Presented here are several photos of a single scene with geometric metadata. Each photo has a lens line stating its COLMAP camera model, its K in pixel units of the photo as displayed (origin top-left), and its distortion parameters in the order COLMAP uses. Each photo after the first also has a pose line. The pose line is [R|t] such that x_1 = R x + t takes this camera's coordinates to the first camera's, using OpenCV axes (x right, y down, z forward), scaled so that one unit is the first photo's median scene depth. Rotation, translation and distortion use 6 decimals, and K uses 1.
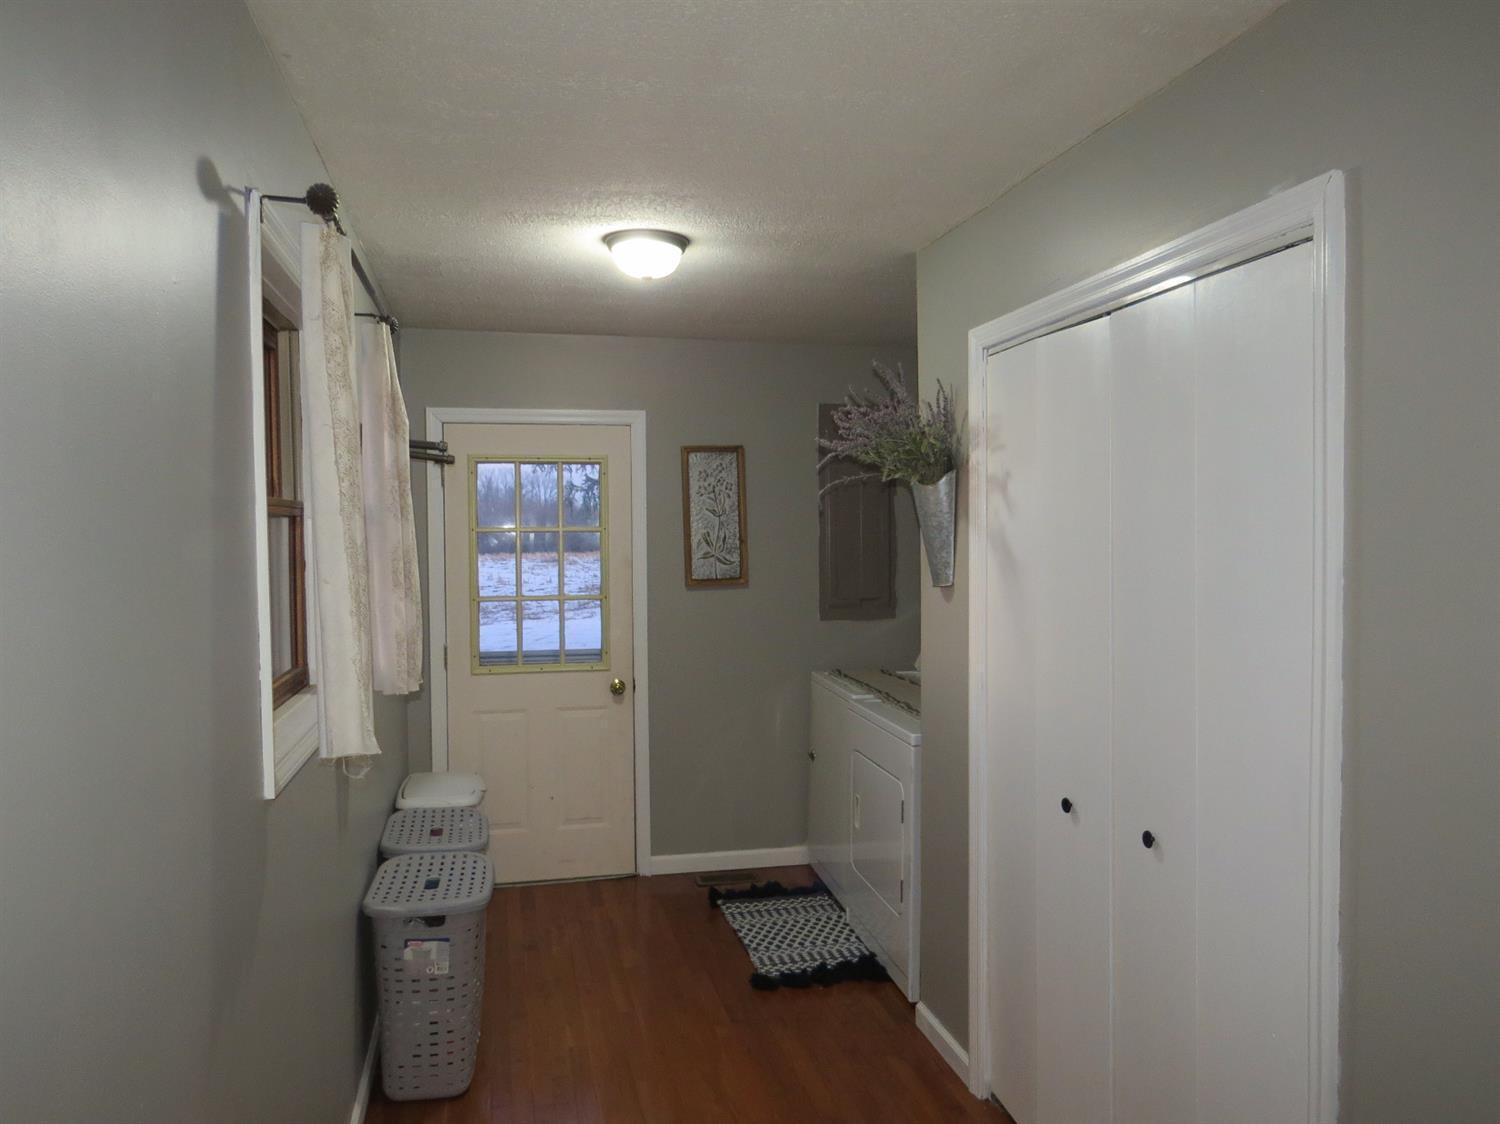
lens RADIAL K [[1073.5, 0, 748.8], [0, 1073.5, 562.2], [0, 0, 1]] dist [-0.011191, -0.003534]
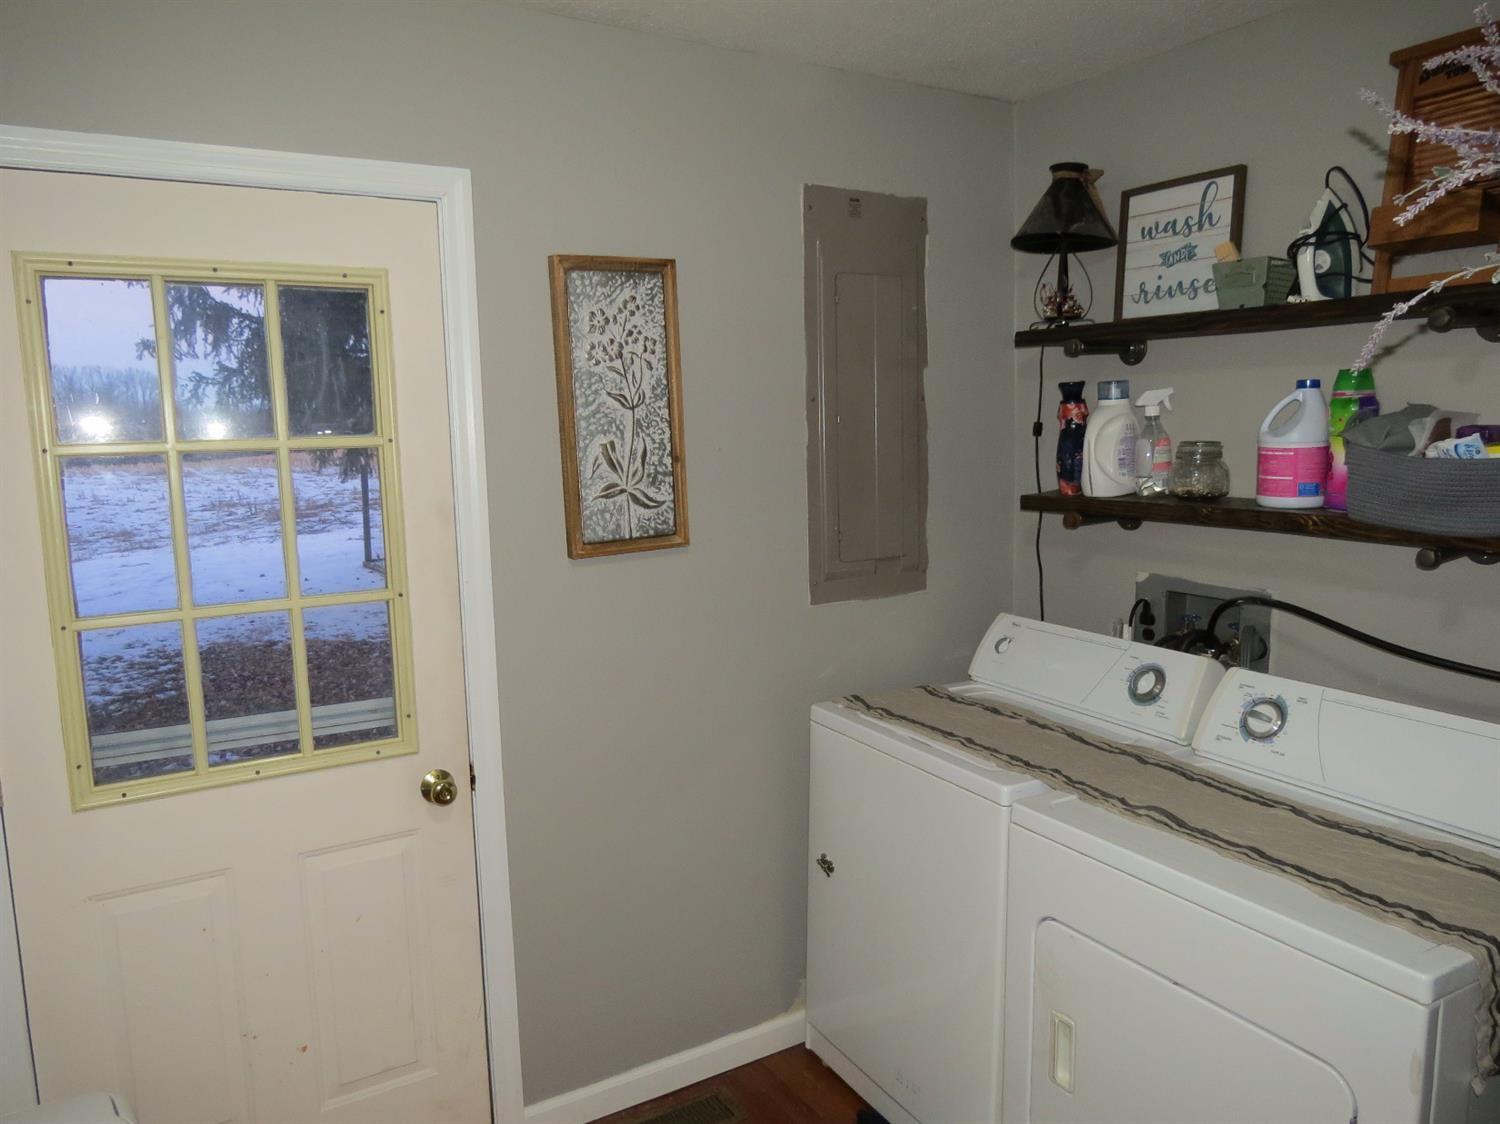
lens RADIAL K [[1073.5, 0, 753.9], [0, 1073.5, 562.1], [0, 0, 1]] dist [-0.011191, -0.003534]
pose [[0.947098, -0.054942, 0.316208, -0.131521], [0.025305, 0.994955, 0.097081, -0.019437], [-0.319947, -0.083944, 0.943710, 0.522477]]
